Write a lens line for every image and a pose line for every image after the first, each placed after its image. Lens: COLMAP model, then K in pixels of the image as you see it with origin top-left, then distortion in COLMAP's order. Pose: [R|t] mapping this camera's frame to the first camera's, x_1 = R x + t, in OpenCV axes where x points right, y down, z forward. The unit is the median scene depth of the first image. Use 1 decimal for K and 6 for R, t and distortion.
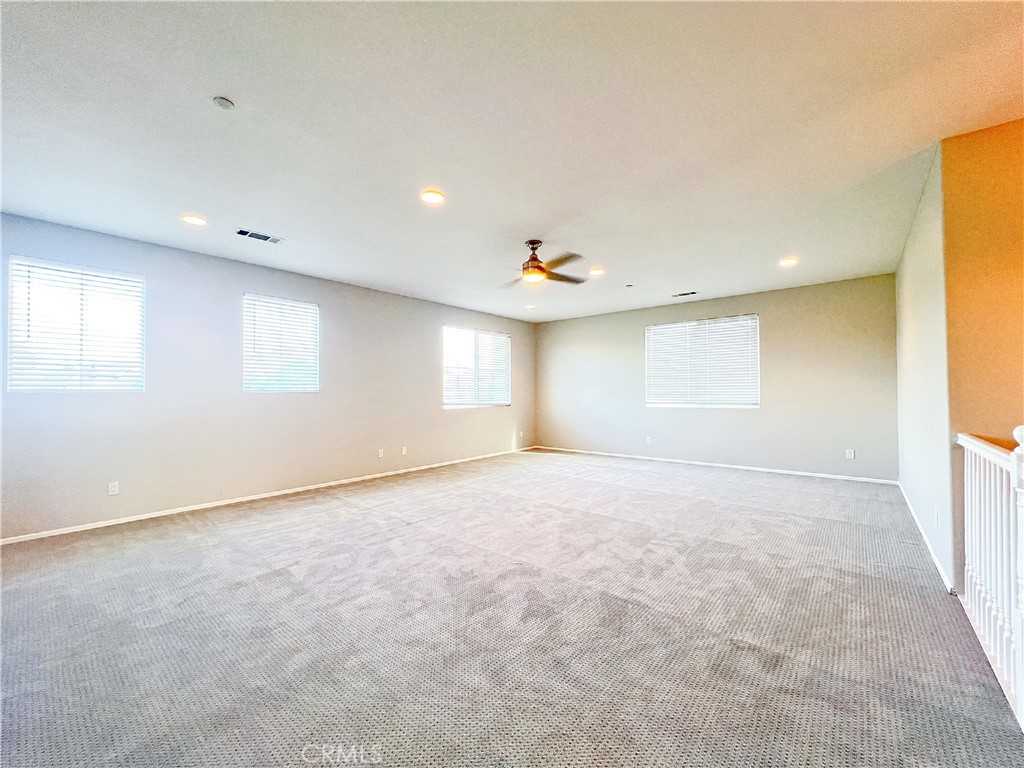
lens RADIAL K [[413.2, 0, 511.4], [0, 413.2, 385.3], [0, 0, 1]] dist [-0.001867, -0.000018]
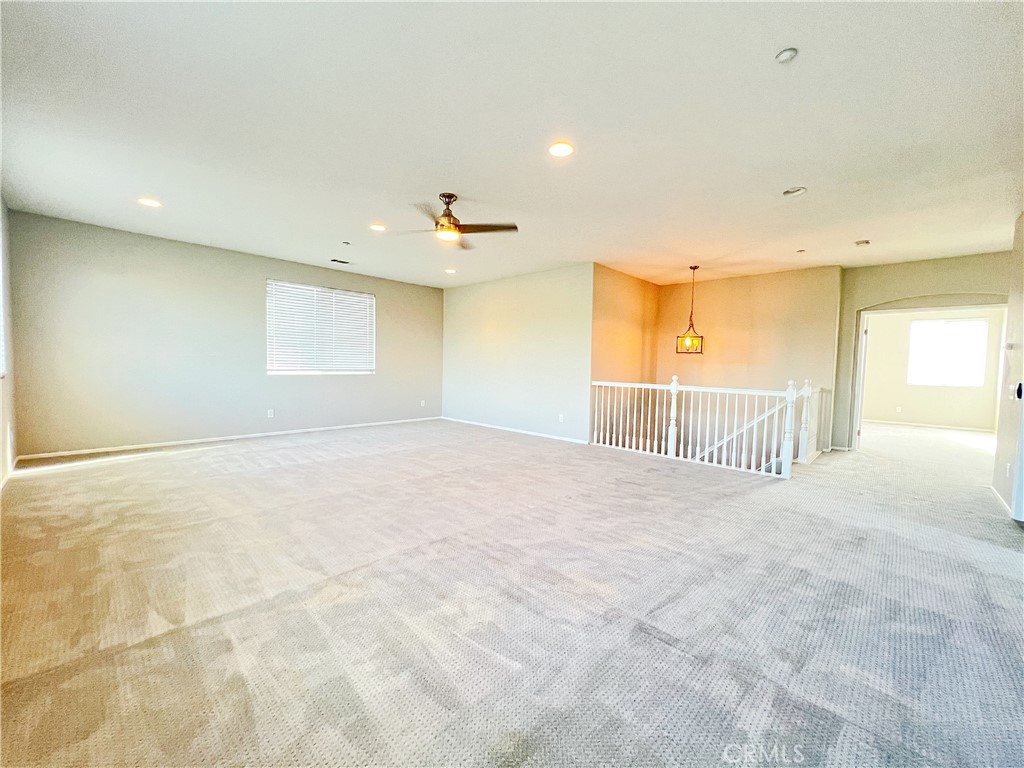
lens RADIAL K [[413.2, 0, 511.4], [0, 413.2, 385.3], [0, 0, 1]] dist [-0.001867, -0.000018]
pose [[0.055959, -0.042345, 0.997535, -0.875947], [-0.037954, 0.998288, 0.044506, 0.029372], [-0.997711, -0.040351, 0.054256, 0.795847]]
